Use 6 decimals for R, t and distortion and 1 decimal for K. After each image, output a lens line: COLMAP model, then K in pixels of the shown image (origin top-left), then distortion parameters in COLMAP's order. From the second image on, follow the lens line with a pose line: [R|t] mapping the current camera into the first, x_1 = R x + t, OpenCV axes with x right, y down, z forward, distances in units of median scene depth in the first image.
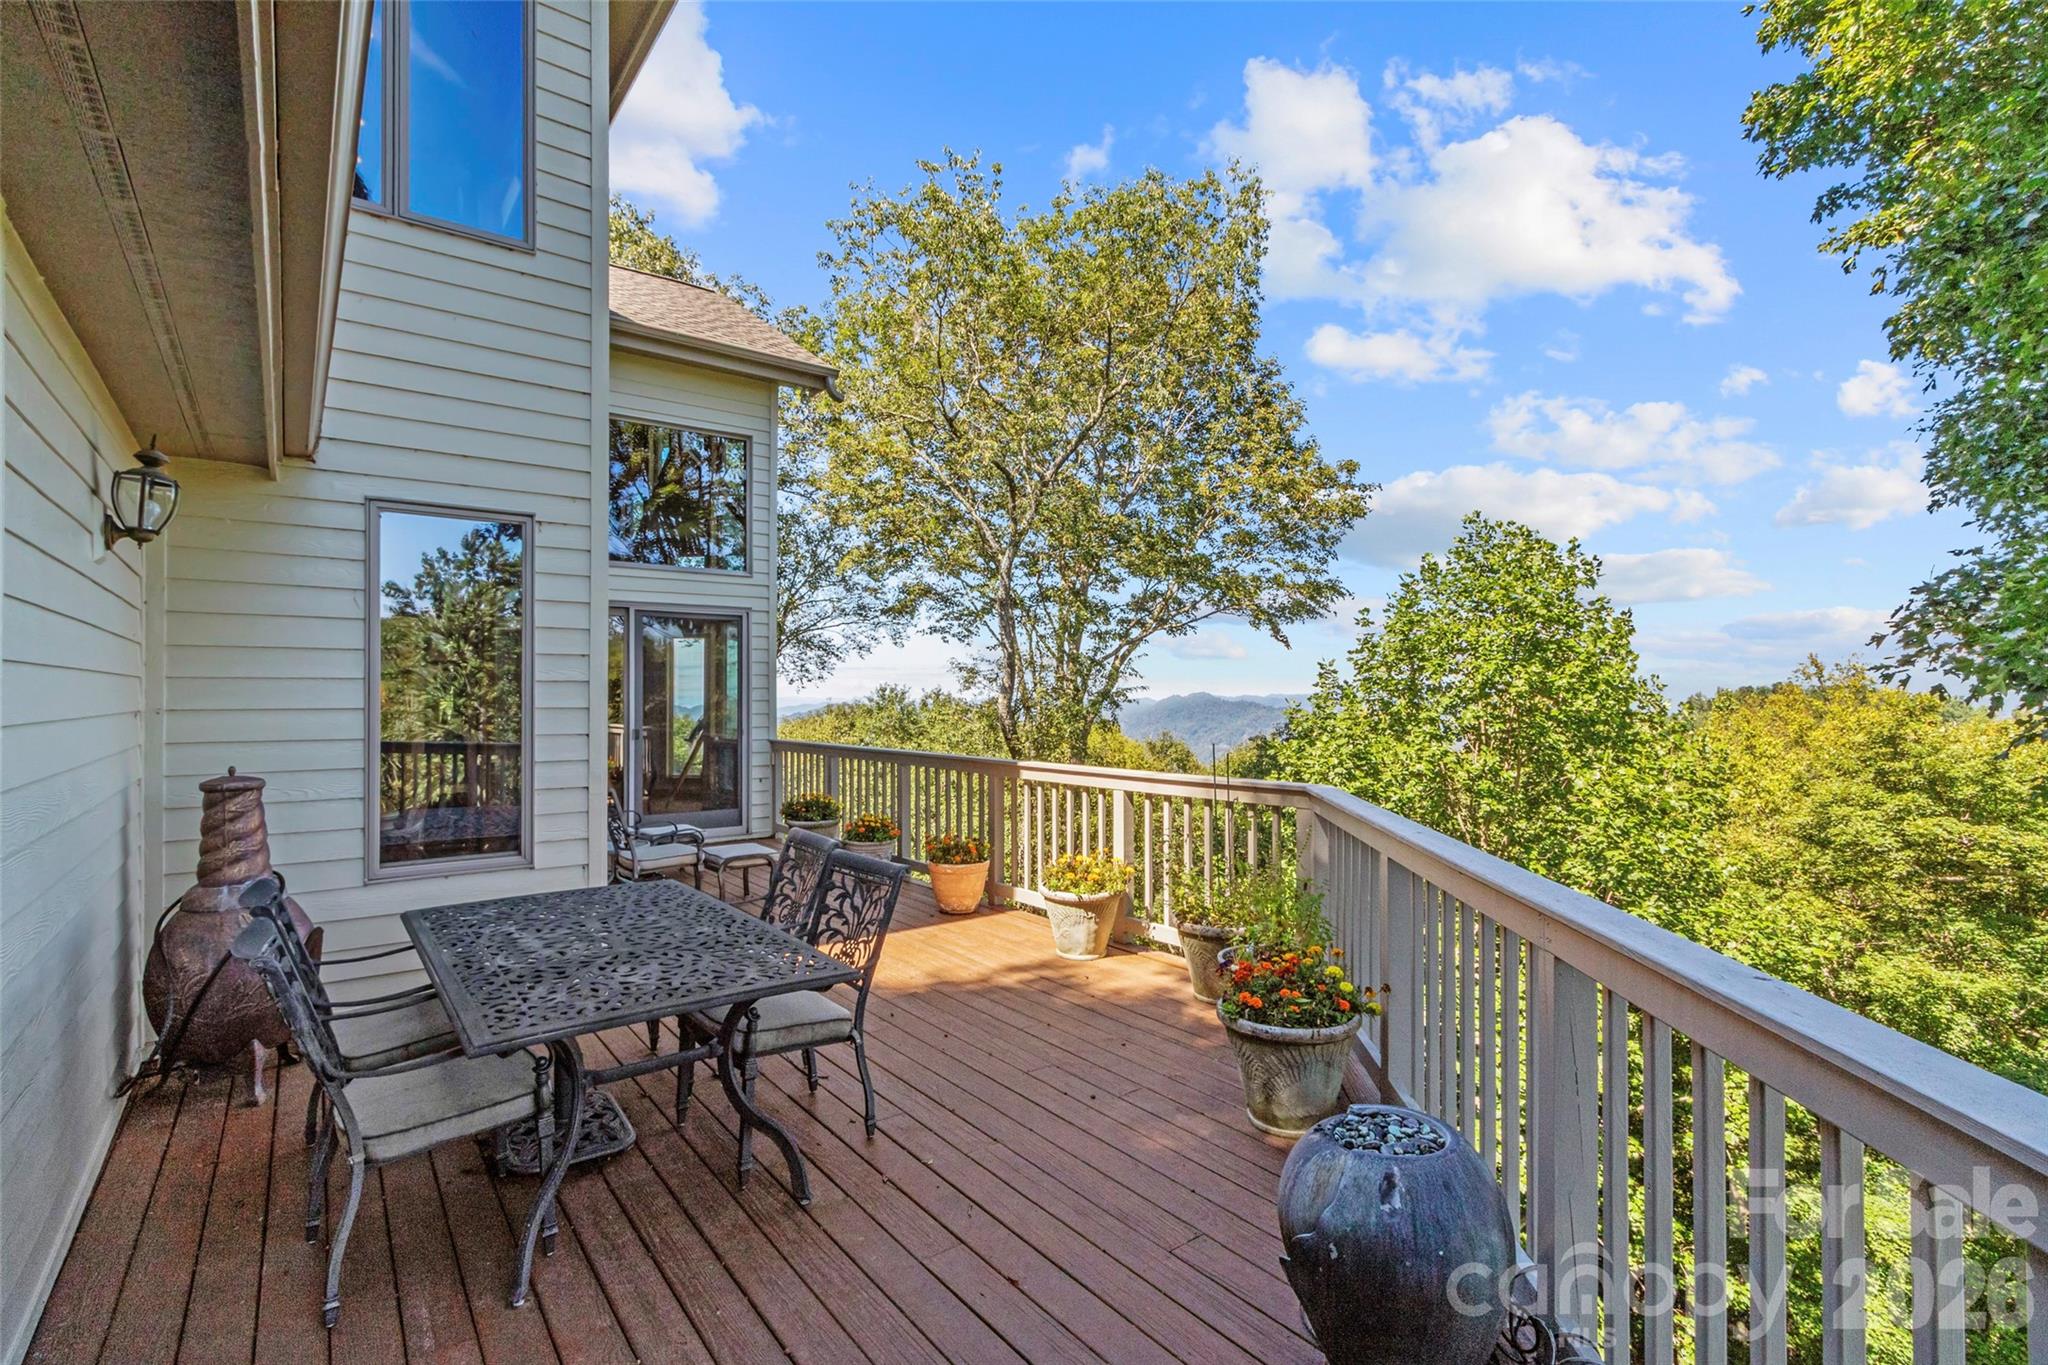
lens RADIAL K [[936.8, 0, 1021.3], [0, 936.8, 687.0], [0, 0, 1]] dist [0.003423, 0.000213]
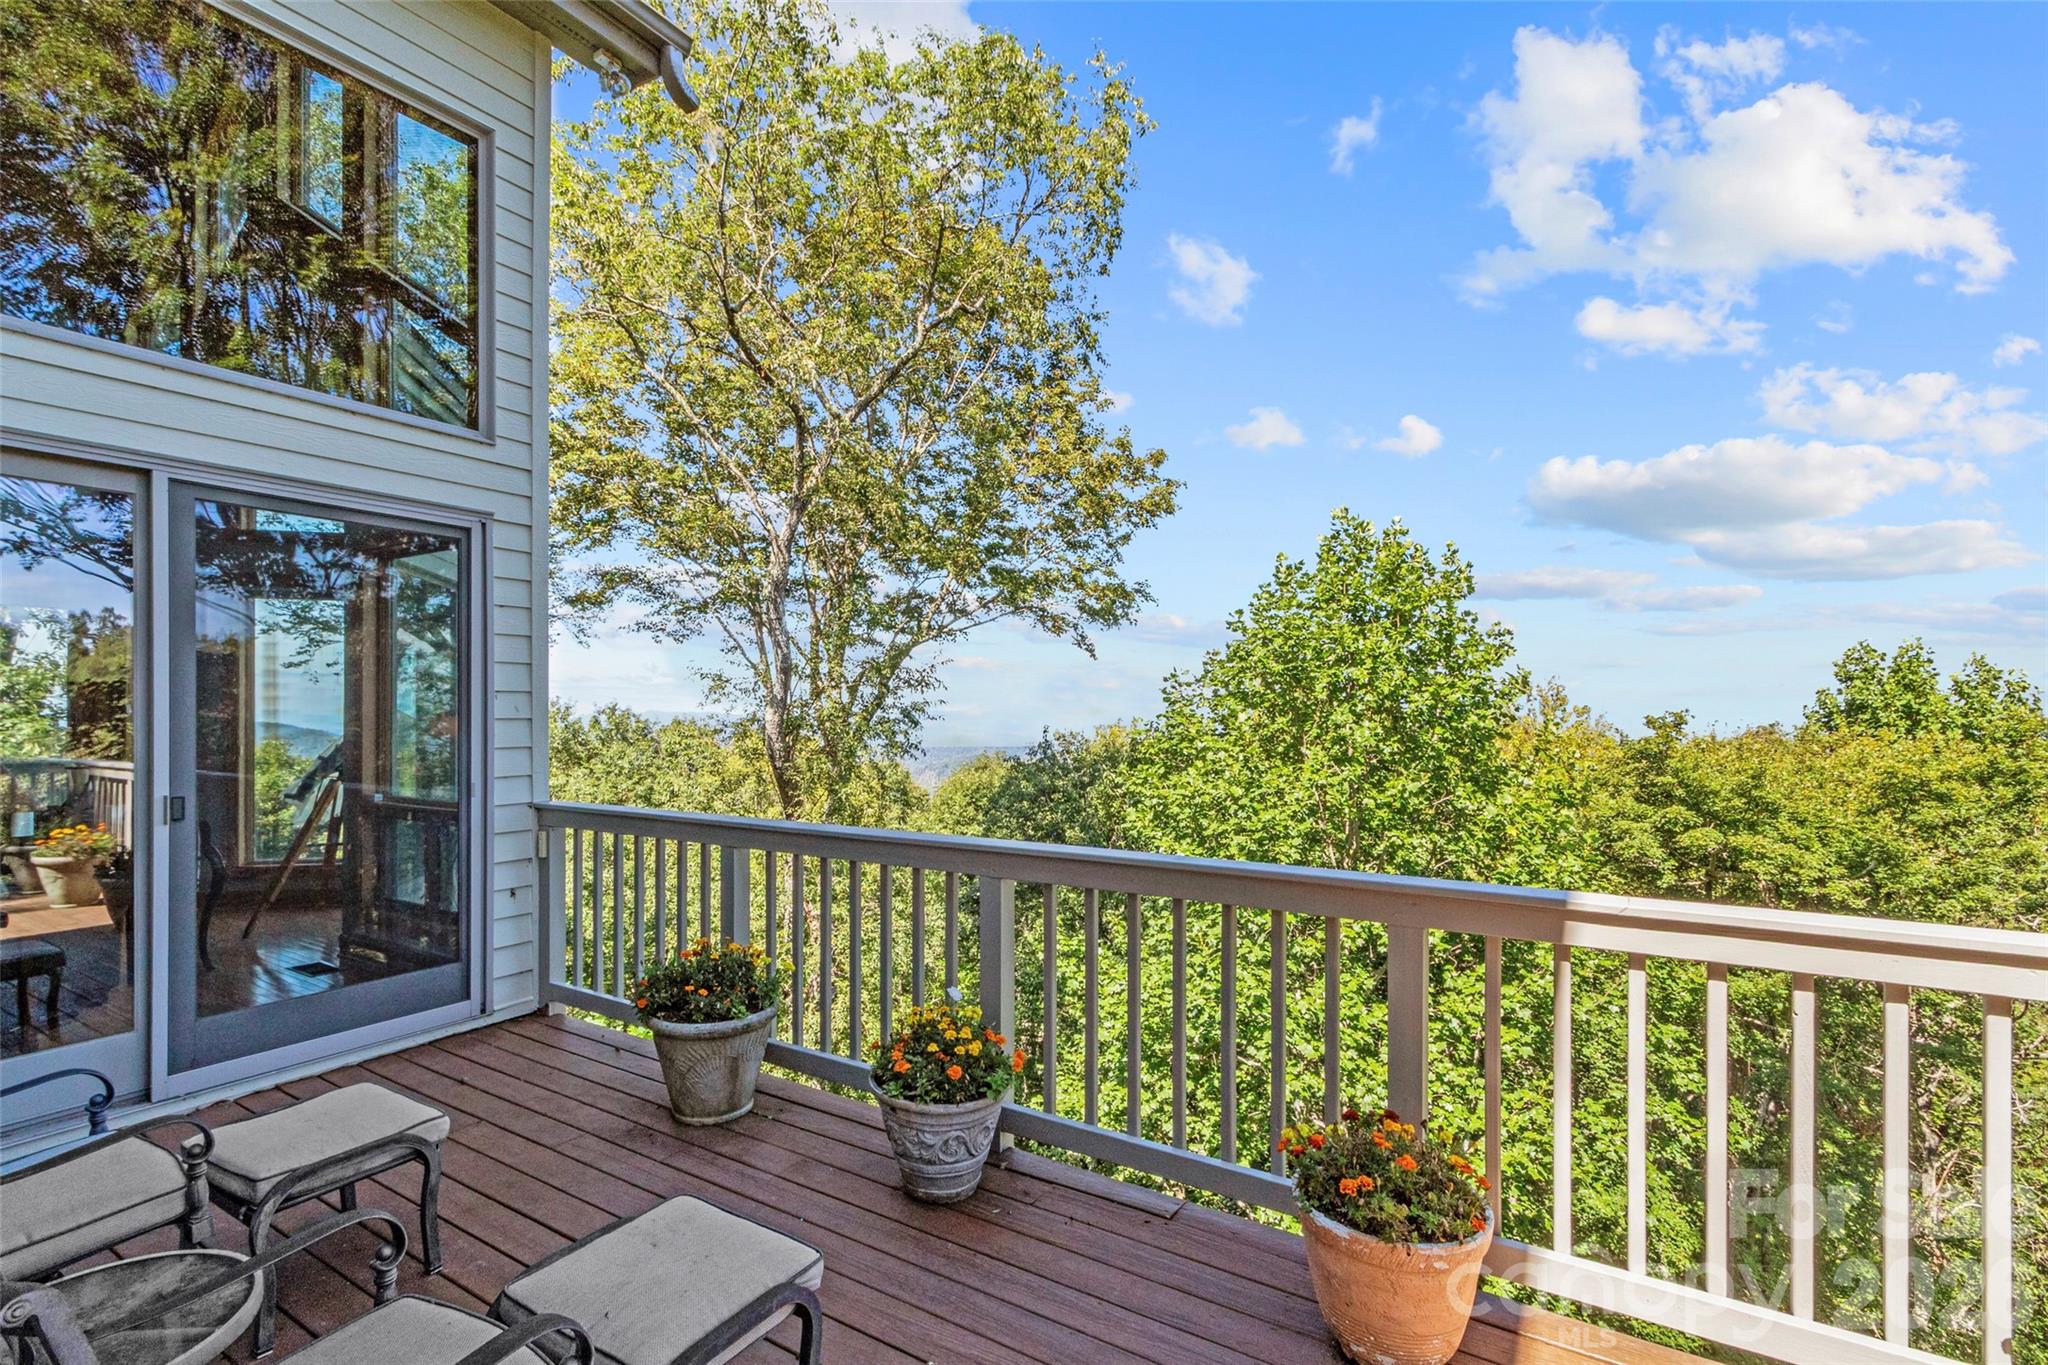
lens RADIAL K [[936.8, 0, 1012.8], [0, 936.8, 708.7], [0, 0, 1]] dist [0.003423, 0.000213]
pose [[0.940189, 0.003462, 0.340635, -0.093743], [-0.005392, 0.999974, 0.004720, 0.002824], [-0.340610, -0.006275, 0.940184, 0.222746]]
